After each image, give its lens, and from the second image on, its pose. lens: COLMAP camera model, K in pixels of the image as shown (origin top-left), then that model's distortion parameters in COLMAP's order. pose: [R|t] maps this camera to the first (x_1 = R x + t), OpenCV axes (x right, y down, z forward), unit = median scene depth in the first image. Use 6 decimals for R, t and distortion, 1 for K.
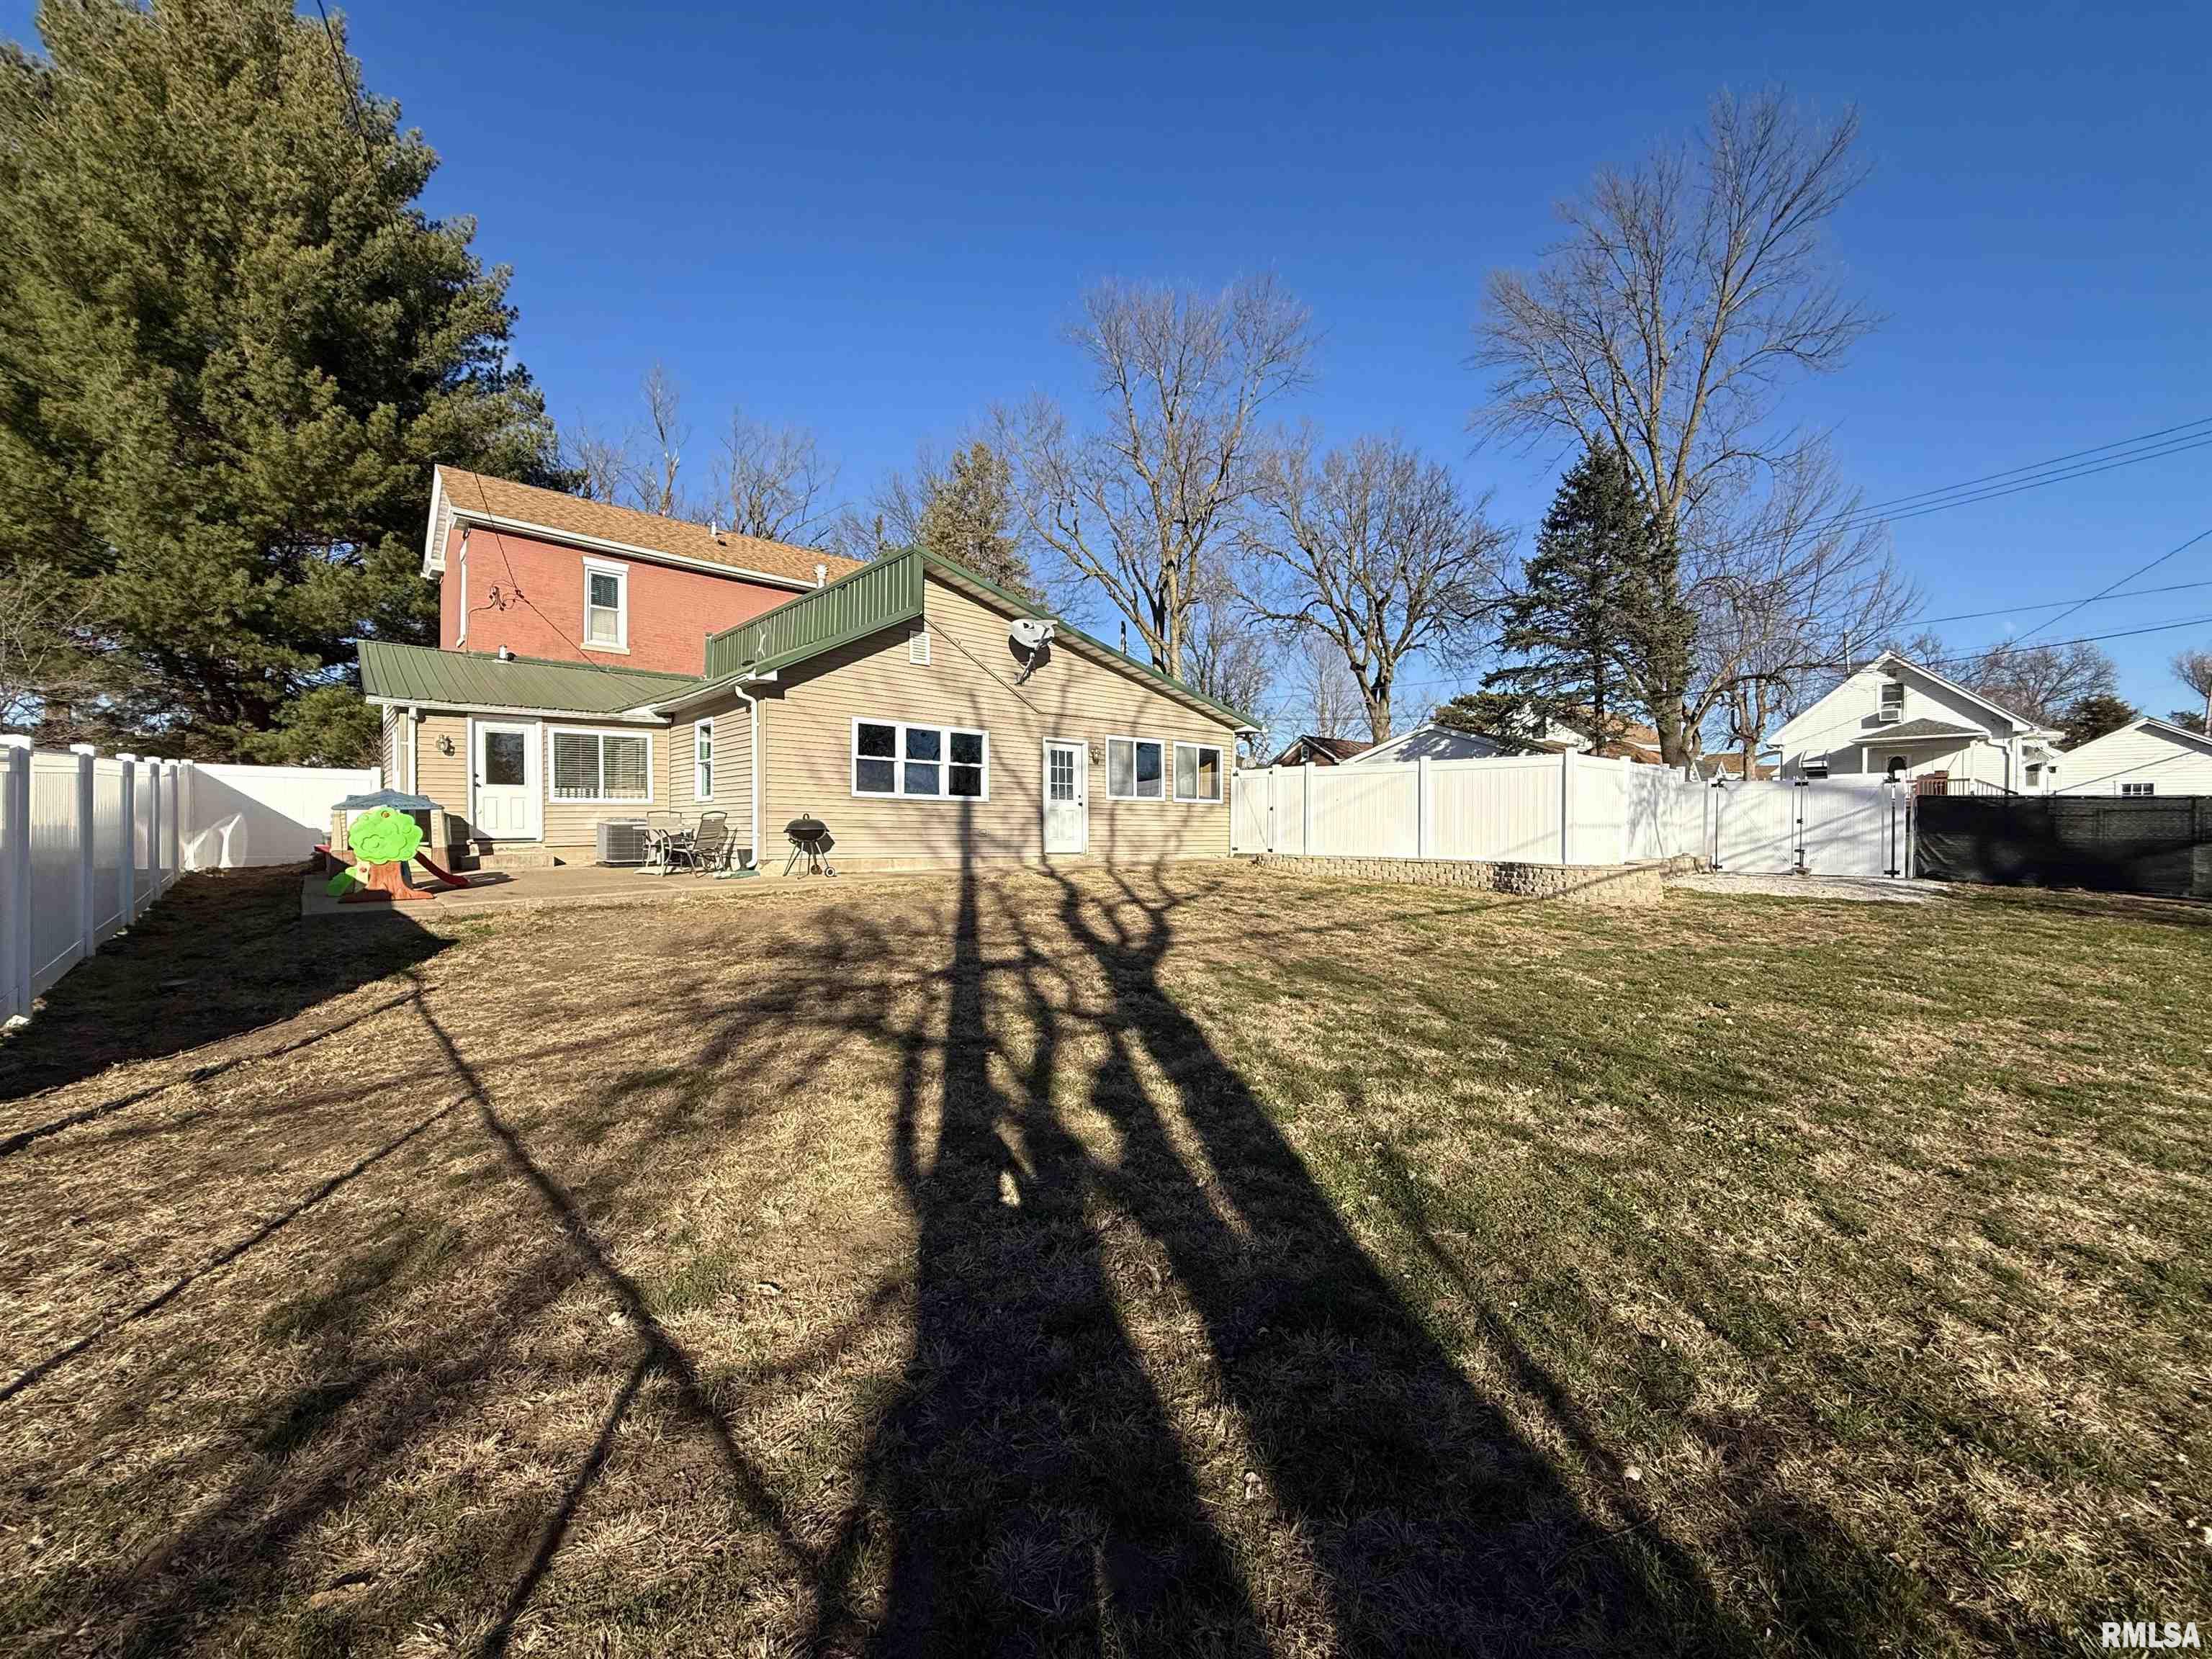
lens RADIAL K [[876.6, 0, 1100.8], [0, 876.6, 827.0], [0, 0, 1]] dist [0.001333, -0.000473]
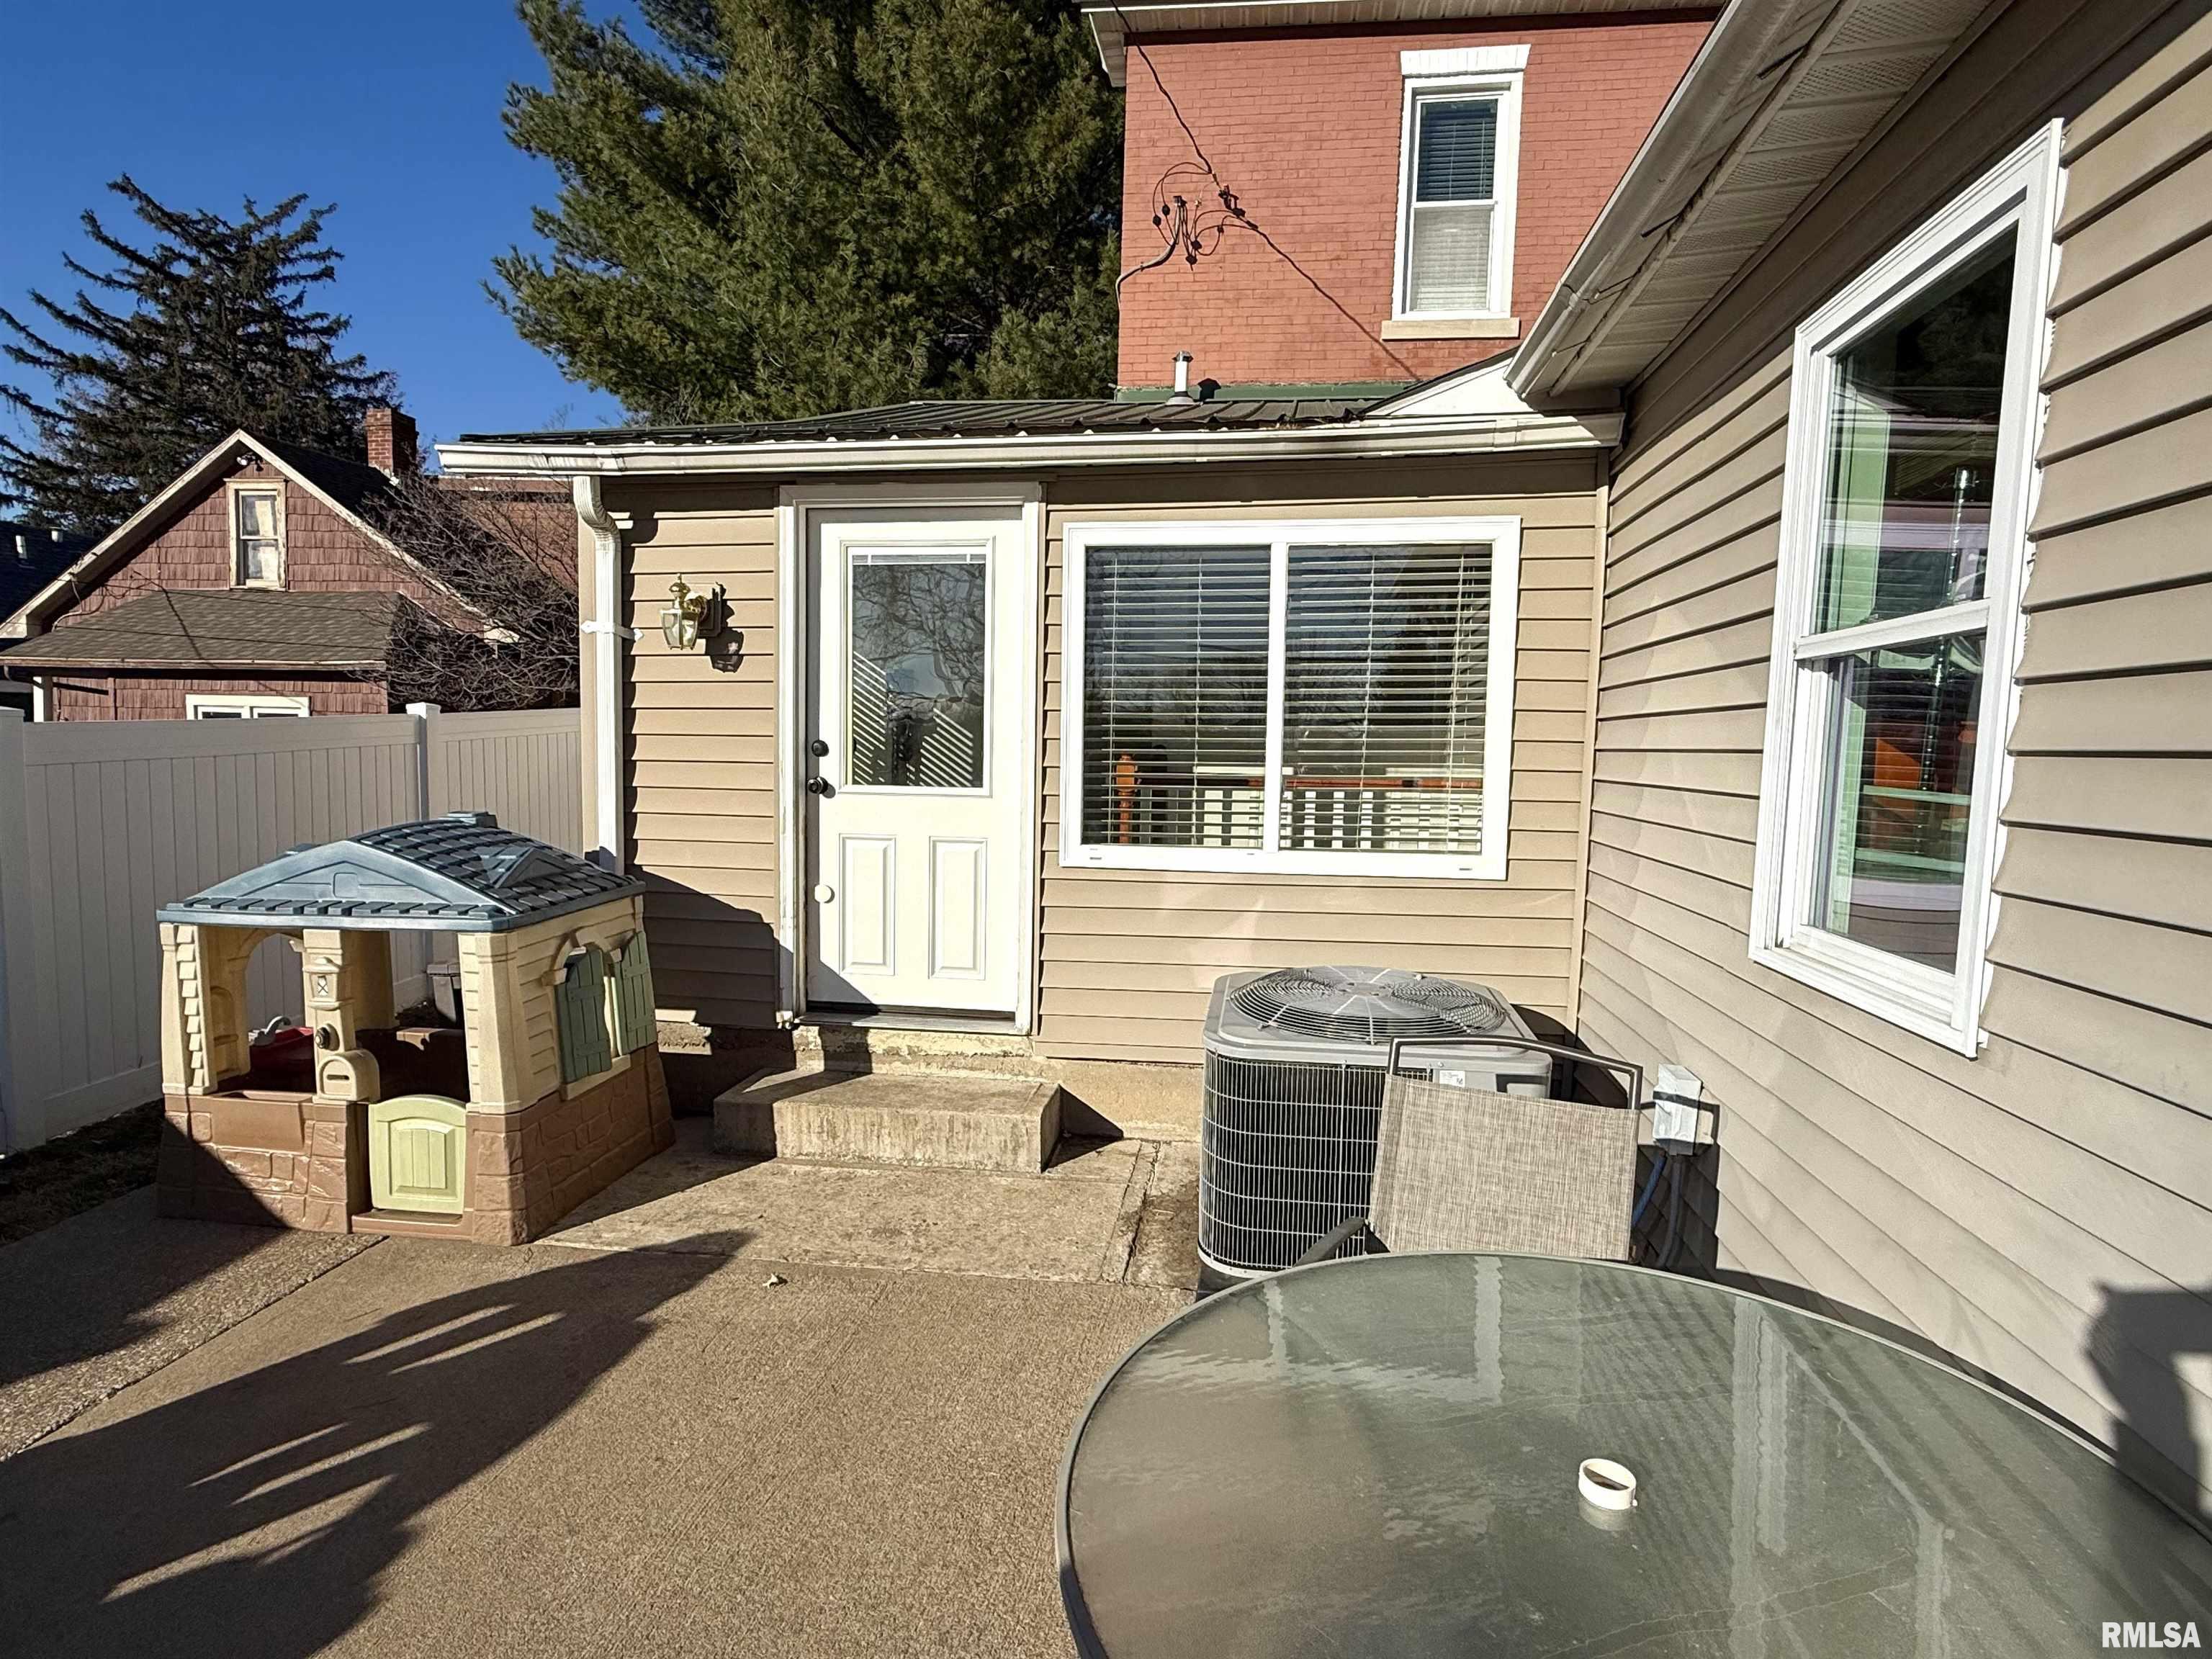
lens RADIAL K [[1157.7, 0, 1103.7], [0, 1157.7, 837.4], [0, 0, 1]] dist [0.003851, 0.000441]
pose [[0.634280, 0.076450, -0.769314, -0.396697], [-0.022085, 0.996484, 0.080817, -0.059455], [0.772788, -0.034271, 0.633738, 0.824556]]
